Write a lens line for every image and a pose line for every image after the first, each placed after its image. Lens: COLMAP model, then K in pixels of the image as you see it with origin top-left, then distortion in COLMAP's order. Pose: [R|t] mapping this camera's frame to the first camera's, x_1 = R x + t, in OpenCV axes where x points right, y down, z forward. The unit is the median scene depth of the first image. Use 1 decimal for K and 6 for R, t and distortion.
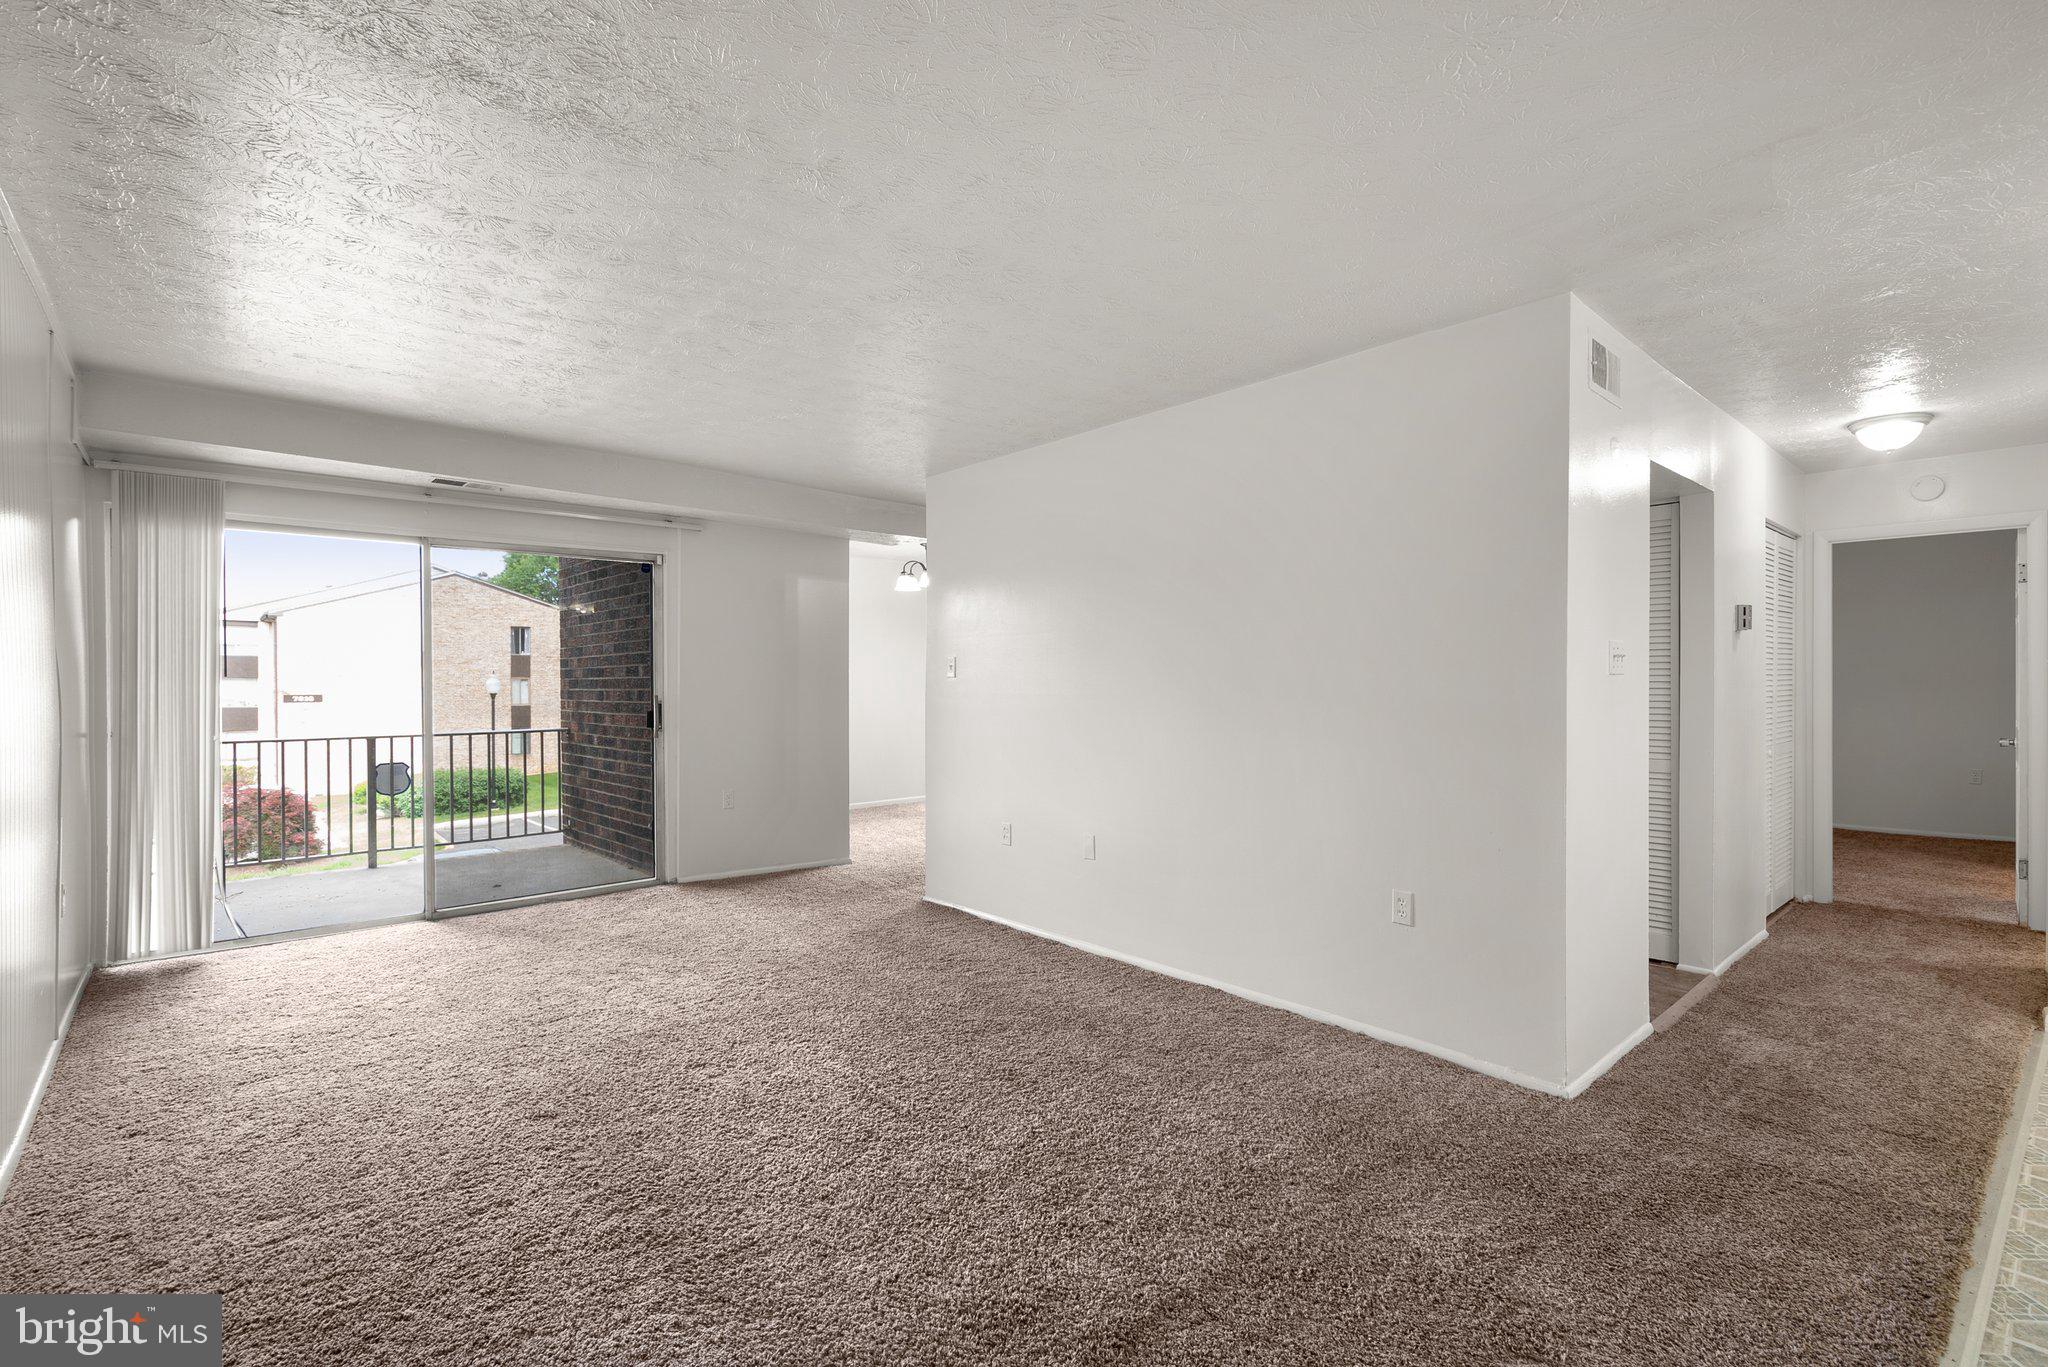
lens RADIAL K [[953.4, 0, 1015.1], [0, 953.4, 689.8], [0, 0, 1]] dist [-0.005388, 0.002486]
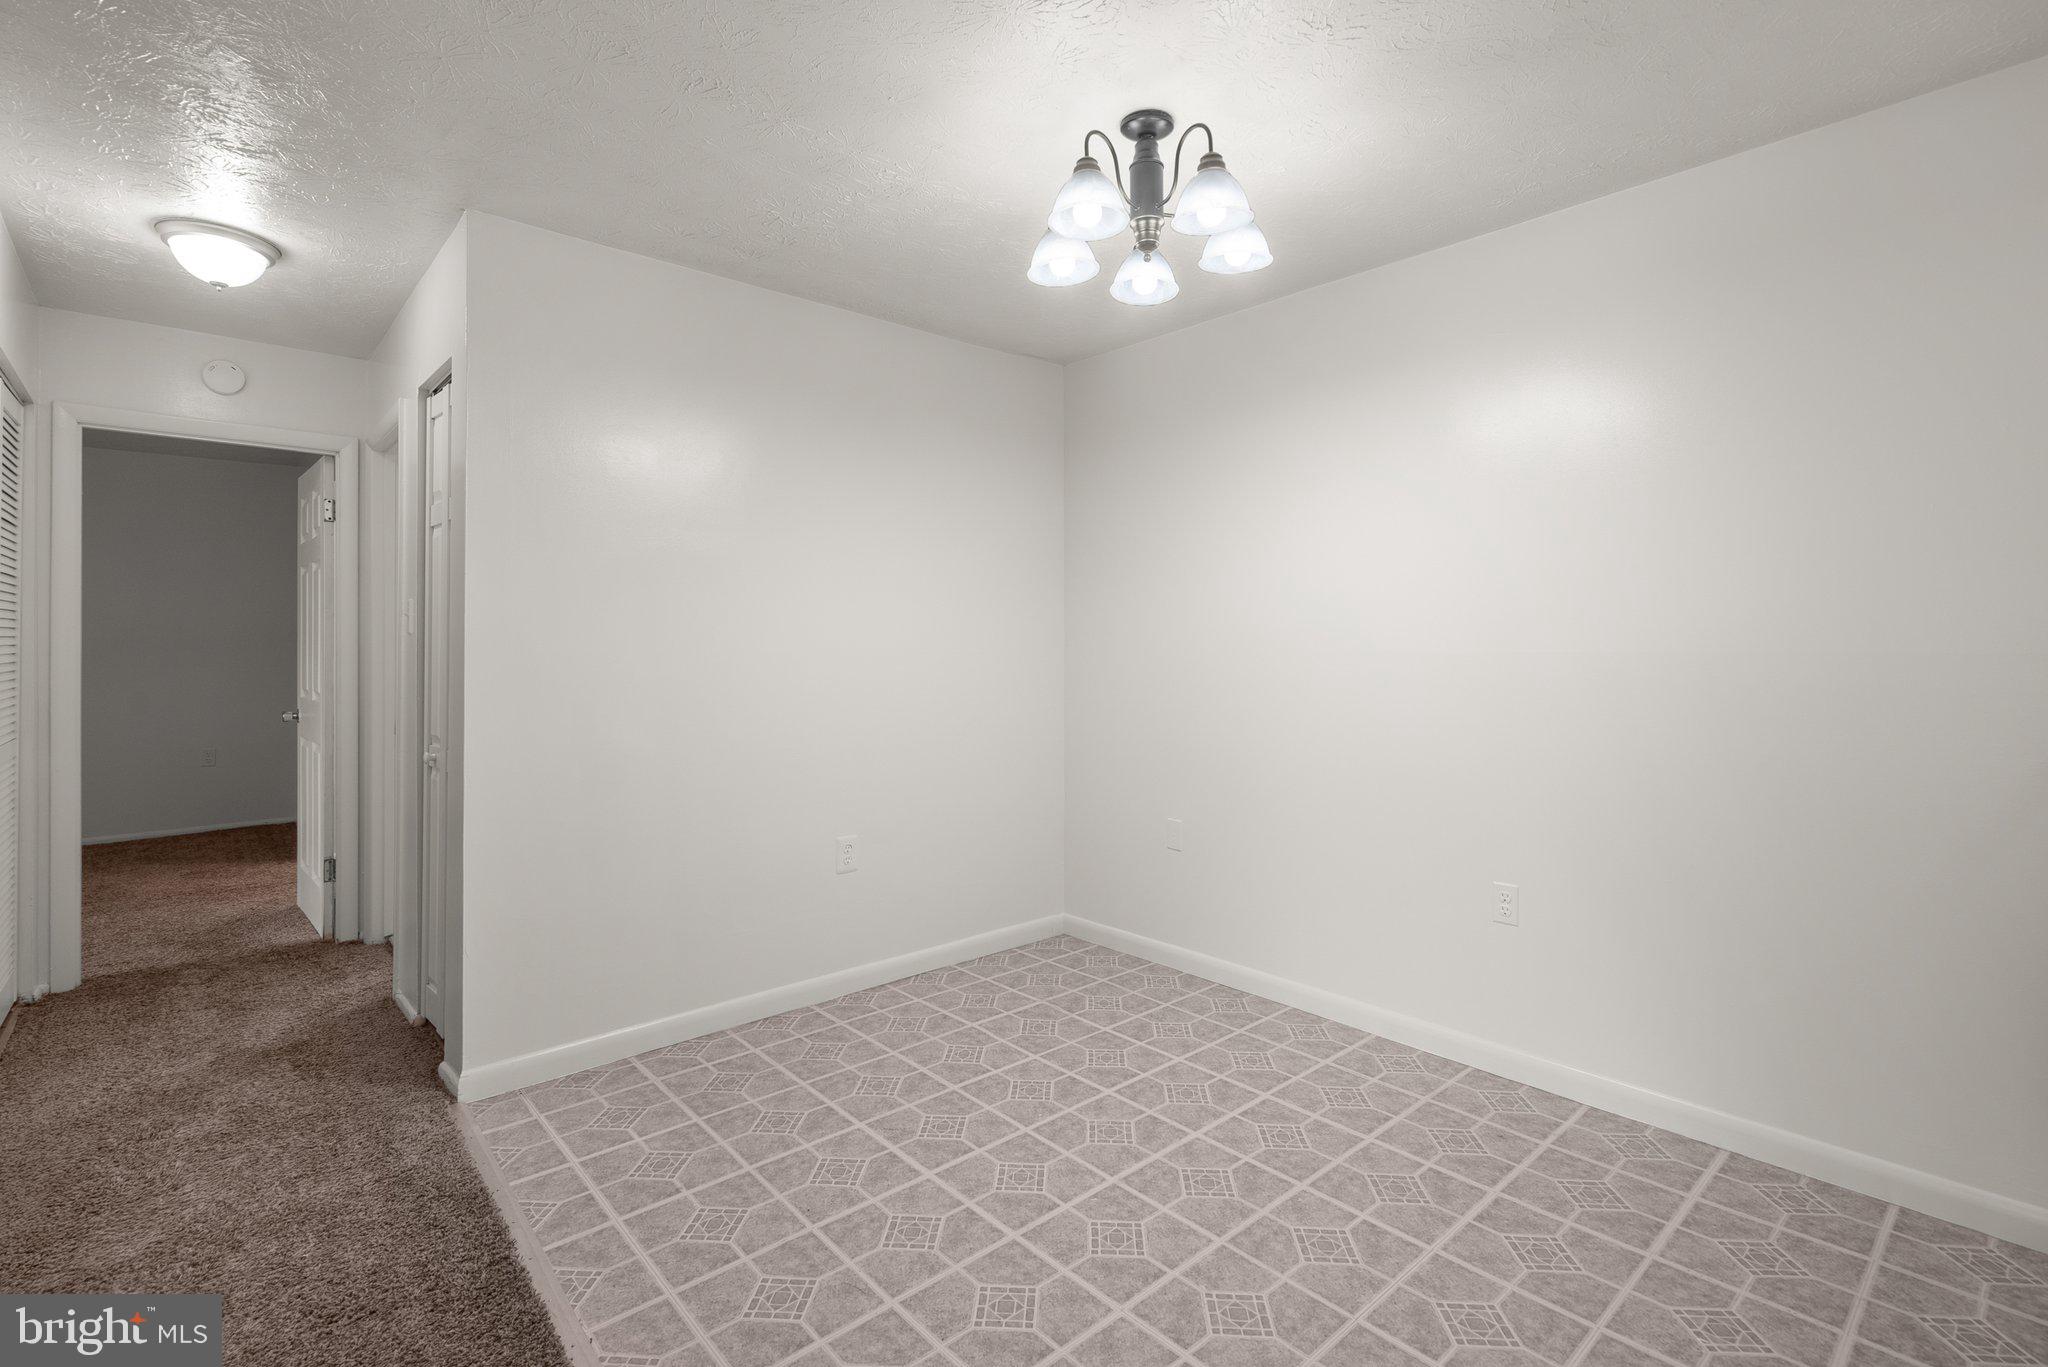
lens RADIAL K [[953.4, 0, 1003.5], [0, 953.4, 633.6], [0, 0, 1]] dist [-0.005388, 0.002486]
pose [[0.009877, 0.010368, 0.999897, 0.223236], [0.016471, 0.999809, -0.010530, 0.002900], [-0.999816, 0.016573, 0.009704, 0.372907]]
